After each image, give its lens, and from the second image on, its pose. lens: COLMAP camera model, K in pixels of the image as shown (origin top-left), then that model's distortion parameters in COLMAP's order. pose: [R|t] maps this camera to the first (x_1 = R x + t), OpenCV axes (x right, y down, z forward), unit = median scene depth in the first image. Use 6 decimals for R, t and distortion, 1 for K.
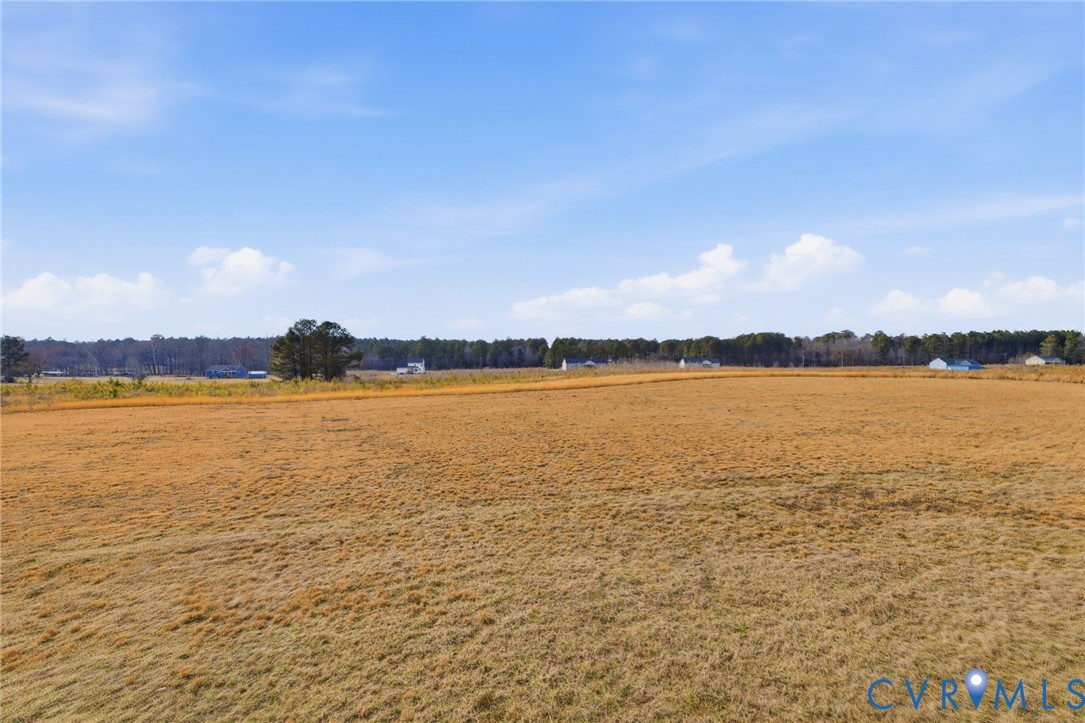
lens RADIAL K [[468.9, 0, 540.3], [0, 468.9, 357.0], [0, 0, 1]] dist [0.000136, -0.000034]
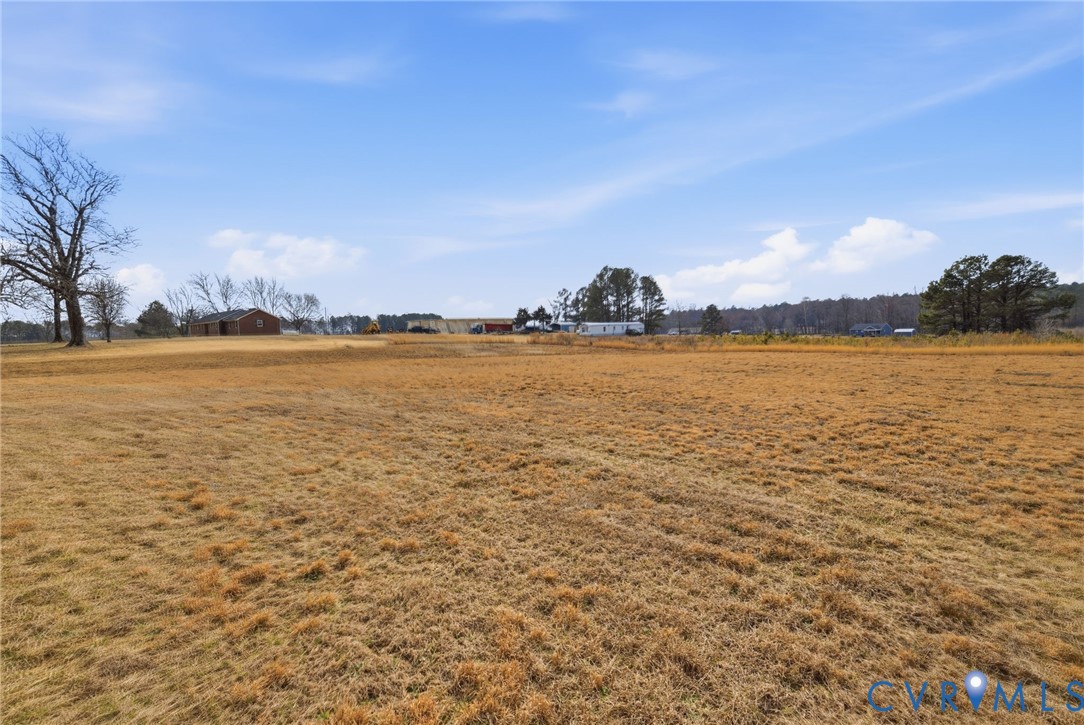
lens RADIAL K [[468.5, 0, 539.8], [0, 468.5, 358.0], [0, 0, 1]] dist [0.000136, -0.000034]
pose [[0.355970, 0.050301, -0.933143, -0.241712], [0.027896, 0.997533, 0.064414, 0.165029], [0.934081, -0.048960, 0.353689, 0.513493]]
